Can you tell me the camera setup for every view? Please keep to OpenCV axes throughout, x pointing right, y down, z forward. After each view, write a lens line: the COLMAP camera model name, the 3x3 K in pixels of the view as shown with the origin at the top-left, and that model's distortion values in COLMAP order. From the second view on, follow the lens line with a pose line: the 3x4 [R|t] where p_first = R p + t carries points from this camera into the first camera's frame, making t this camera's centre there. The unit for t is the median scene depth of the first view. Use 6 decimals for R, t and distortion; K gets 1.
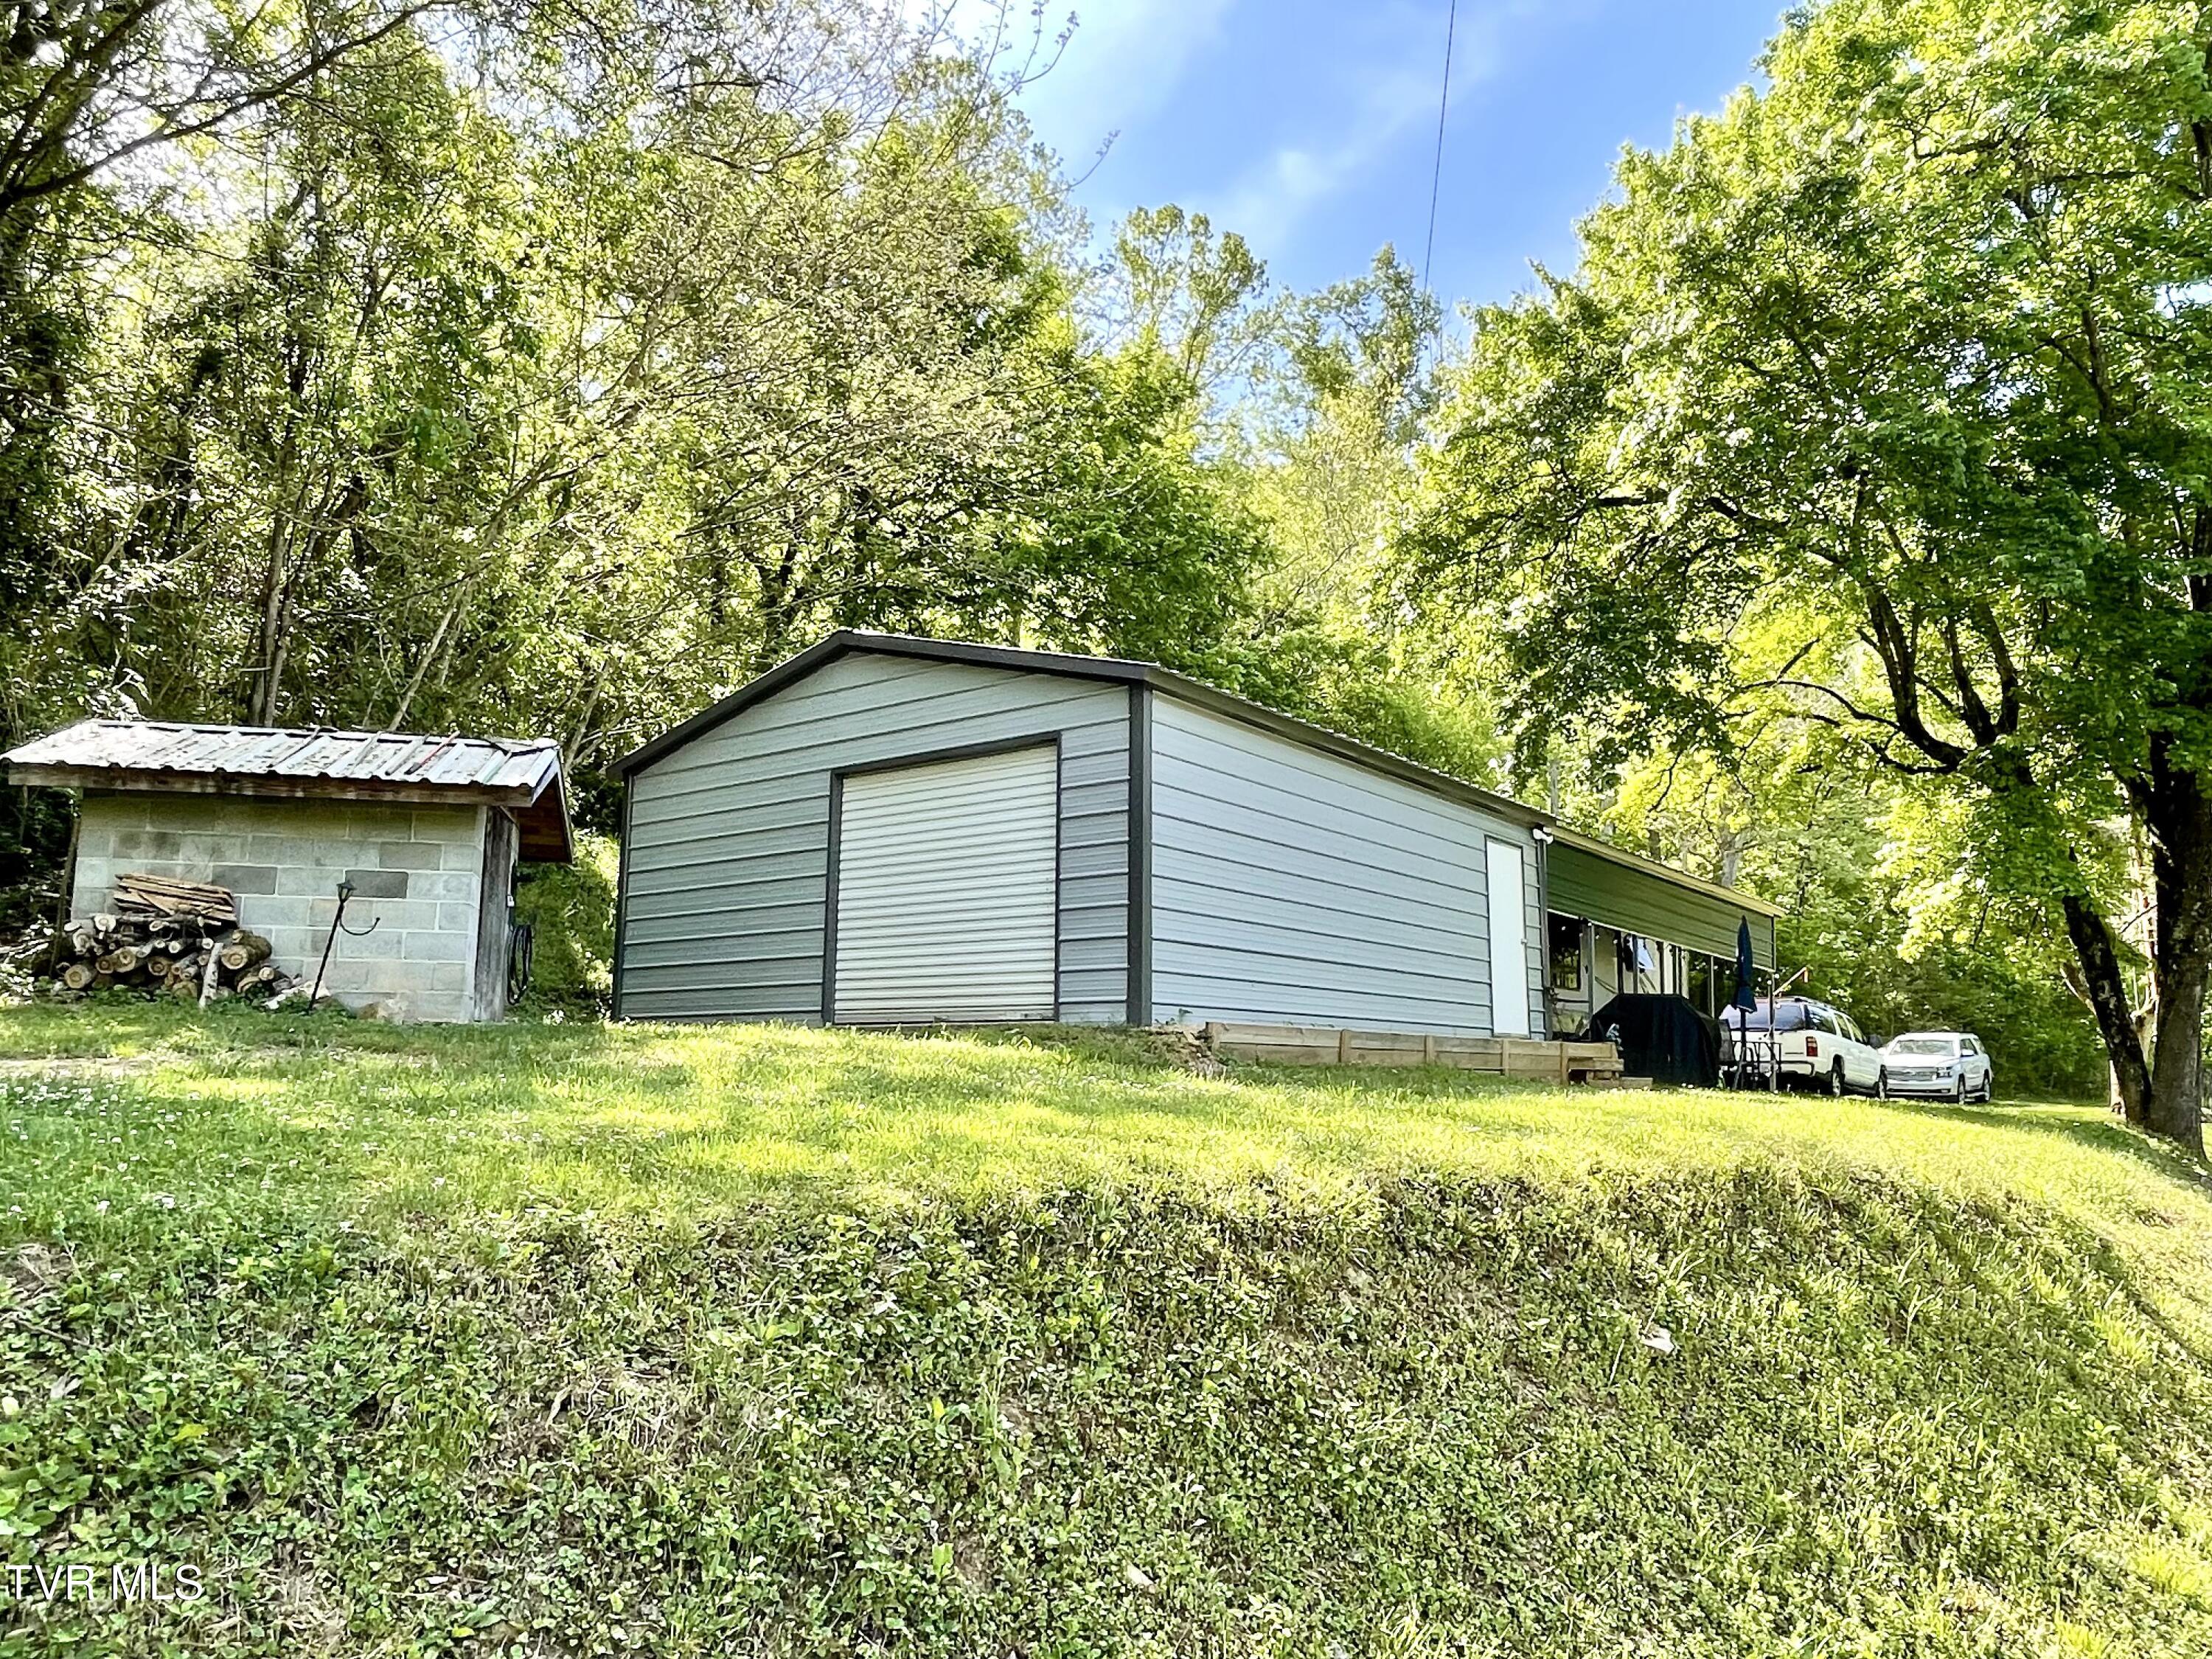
lens RADIAL K [[1502.4, 0, 1107.9], [0, 1502.4, 832.2], [0, 0, 1]] dist [0.004164, -0.005681]
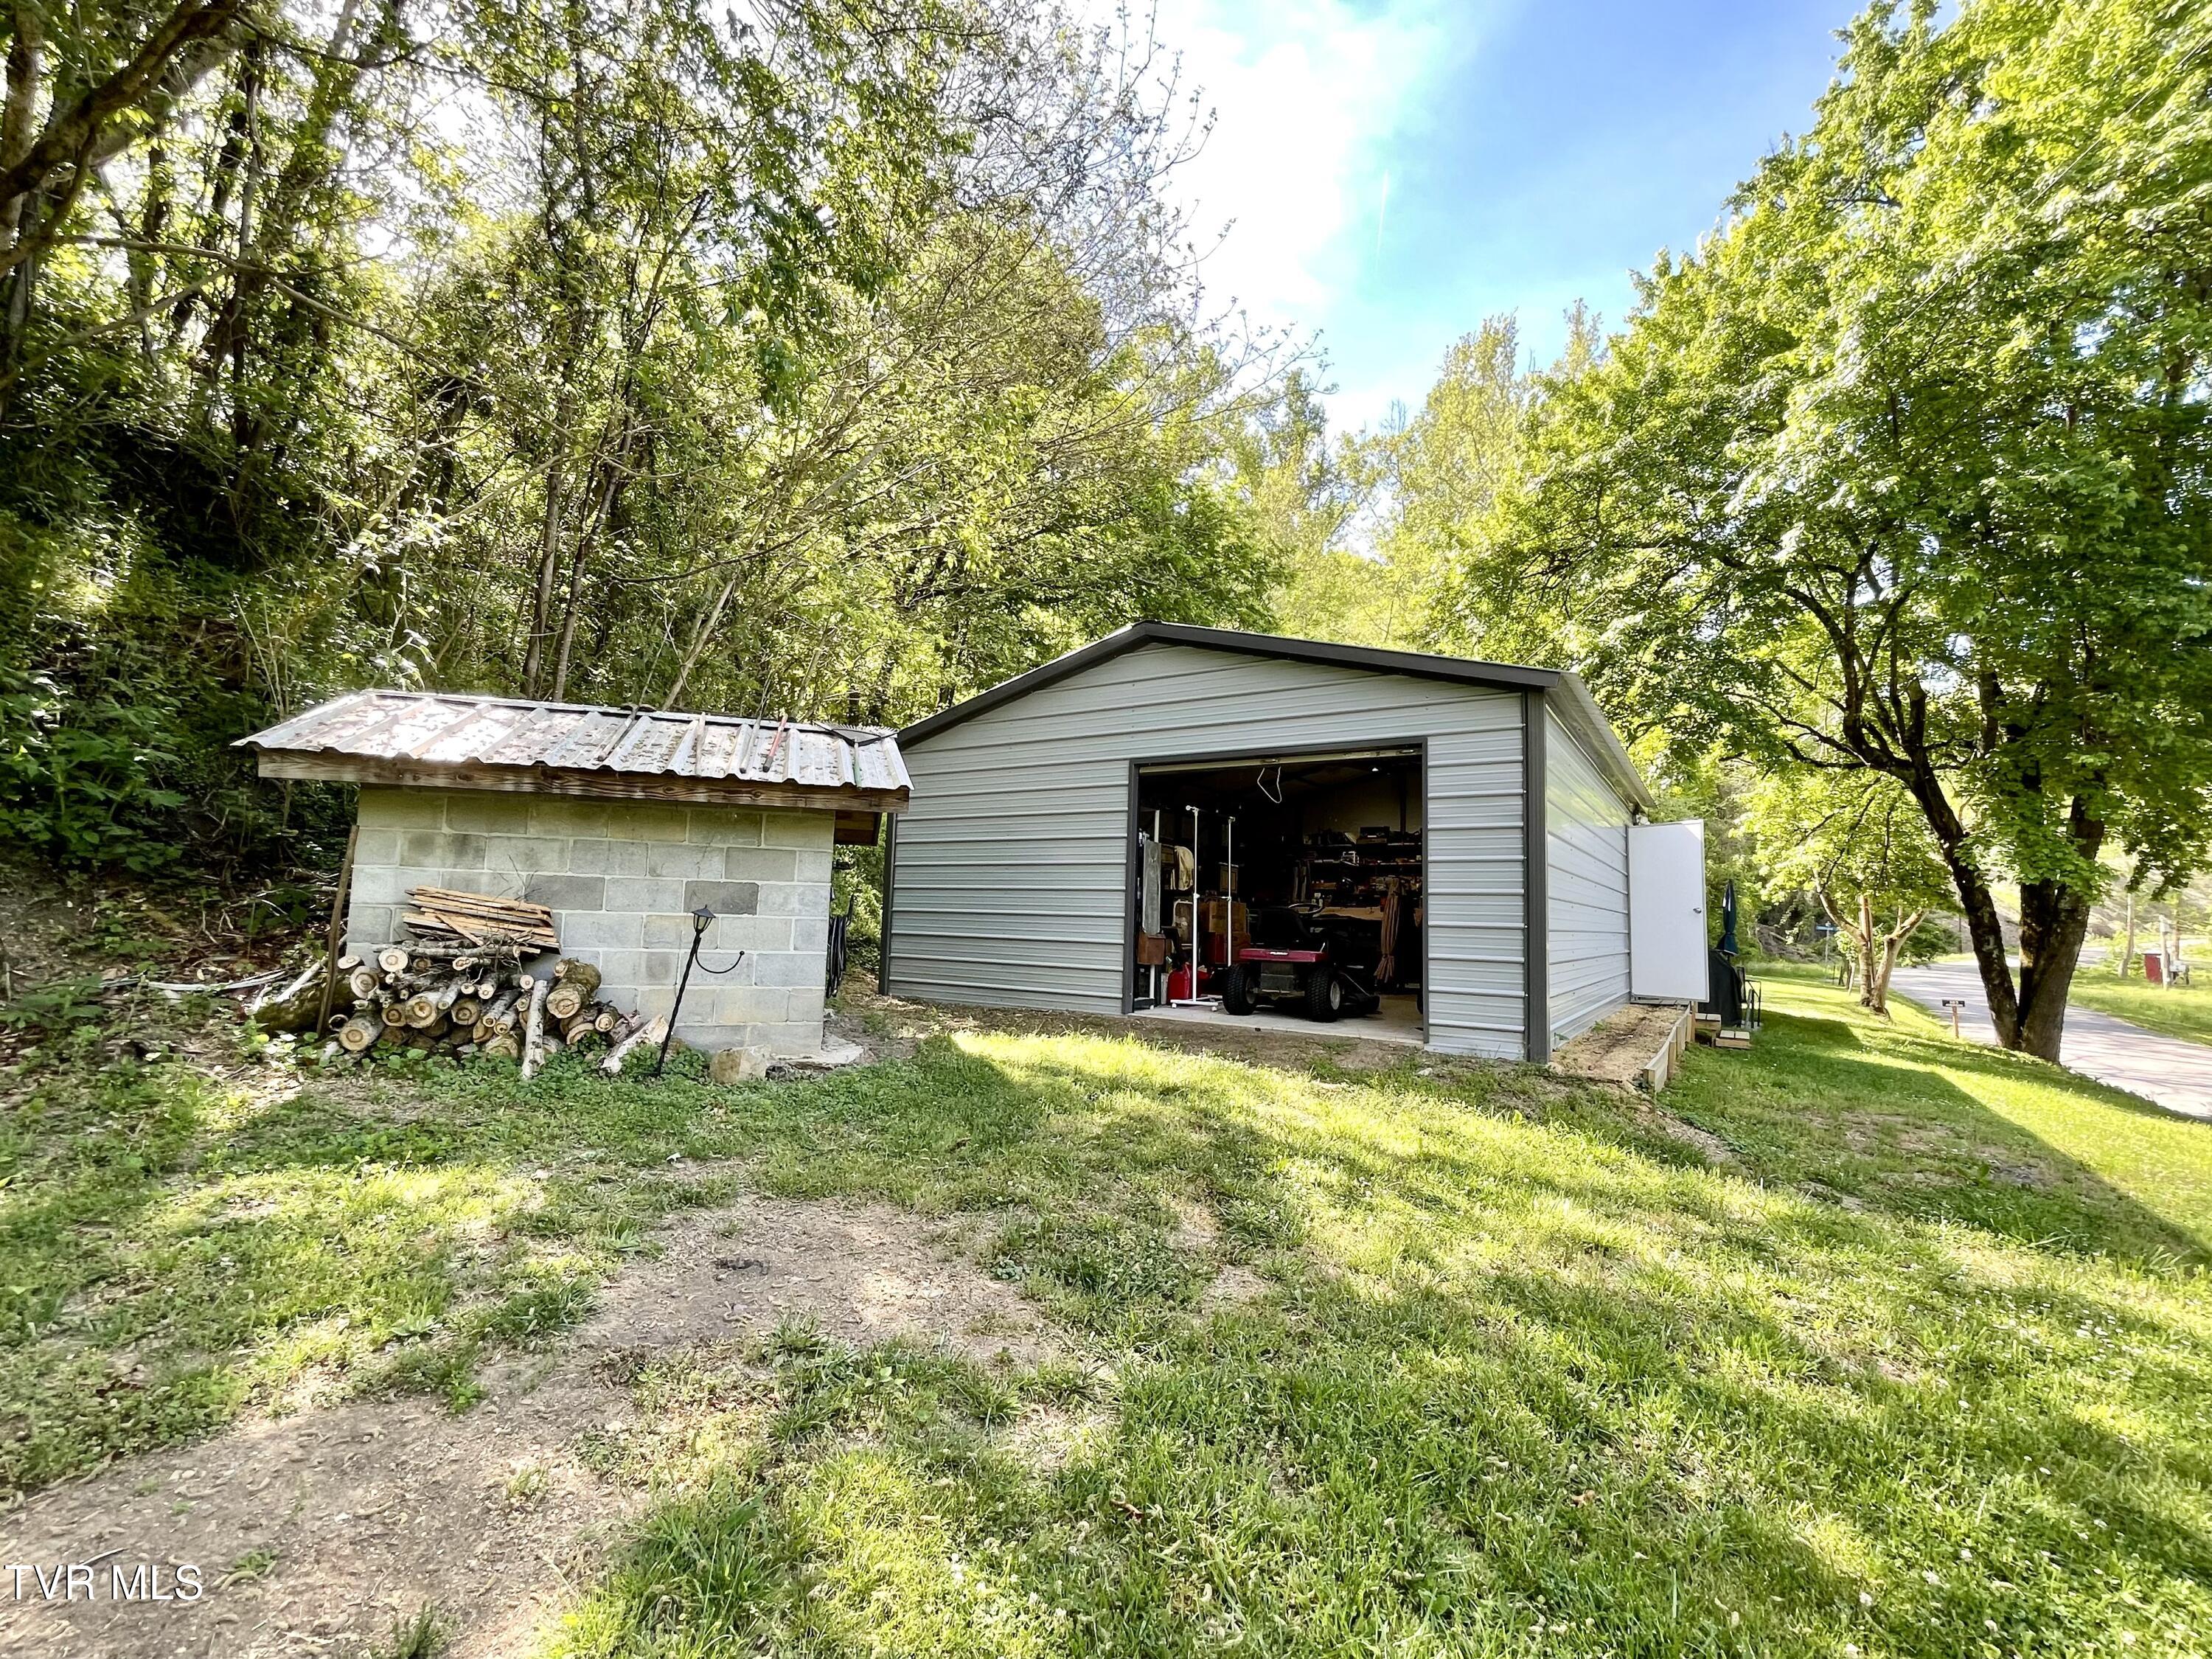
lens RADIAL K [[958.5, 0, 1105.9], [0, 958.5, 822.5], [0, 0, 1]] dist [0.000852, 0.000383]
pose [[0.997267, 0.029726, 0.067635, -0.311095], [-0.034022, 0.997415, 0.063284, -0.050642], [-0.065579, -0.065412, 0.995701, 0.451730]]
